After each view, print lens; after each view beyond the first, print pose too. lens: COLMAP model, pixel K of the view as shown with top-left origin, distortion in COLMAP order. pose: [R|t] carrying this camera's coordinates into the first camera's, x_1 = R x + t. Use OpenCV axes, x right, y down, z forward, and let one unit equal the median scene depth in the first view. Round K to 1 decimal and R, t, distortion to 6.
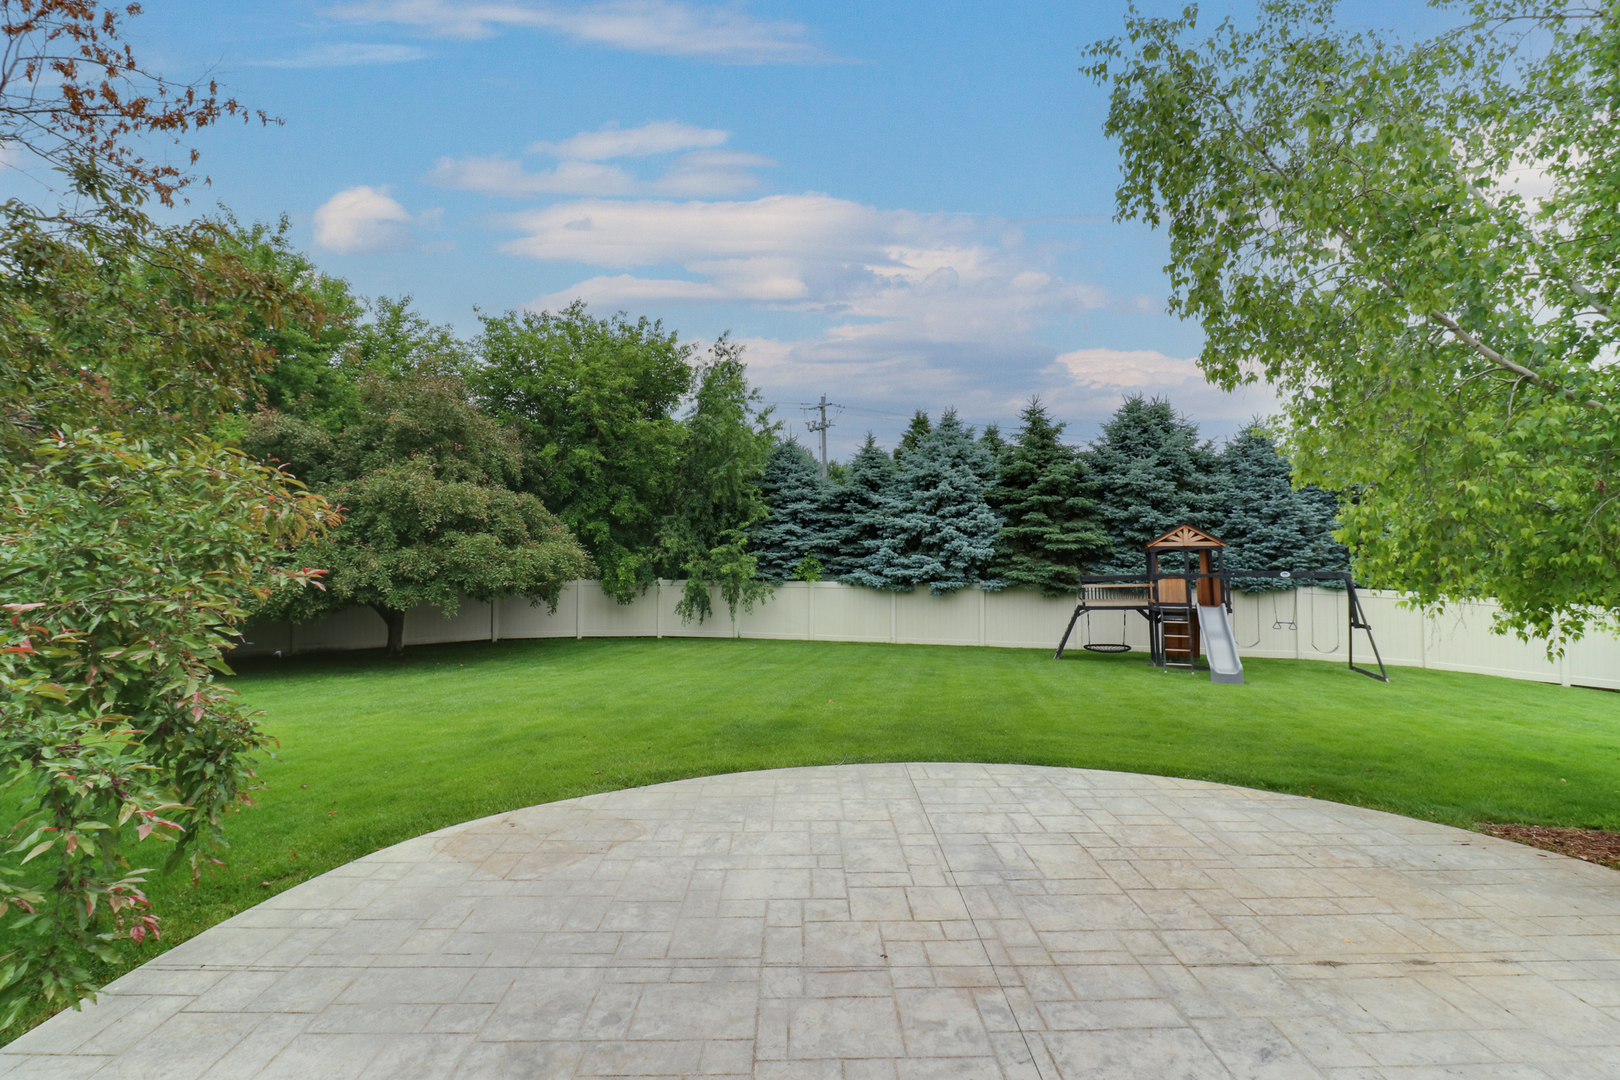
lens RADIAL K [[744.9, 0, 817.6], [0, 744.9, 512.7], [0, 0, 1]] dist [0.024270, -0.018096]
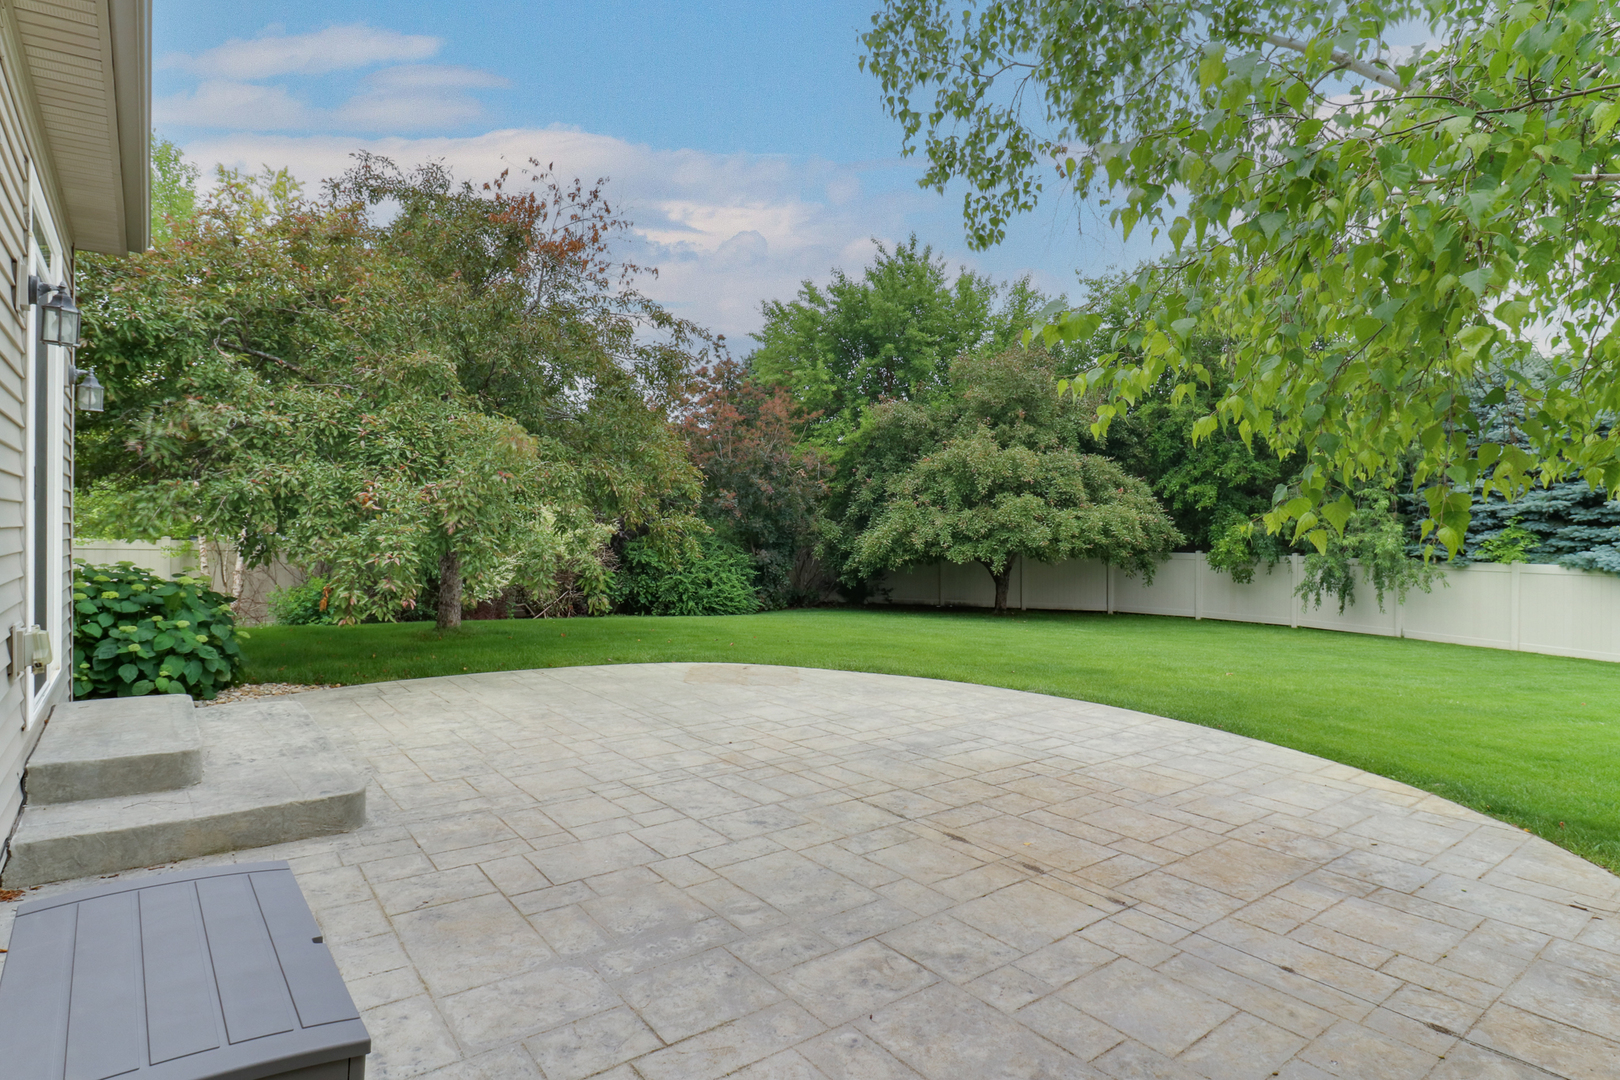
lens RADIAL K [[865.9, 0, 810.9], [0, 865.9, 520.9], [0, 0, 1]] dist [-0.002020, -0.000526]
pose [[0.595448, -0.001991, -0.803391, 0.342687], [0.023709, 0.999605, 0.015096, 0.038988], [0.803044, -0.028037, 0.595260, 0.044249]]
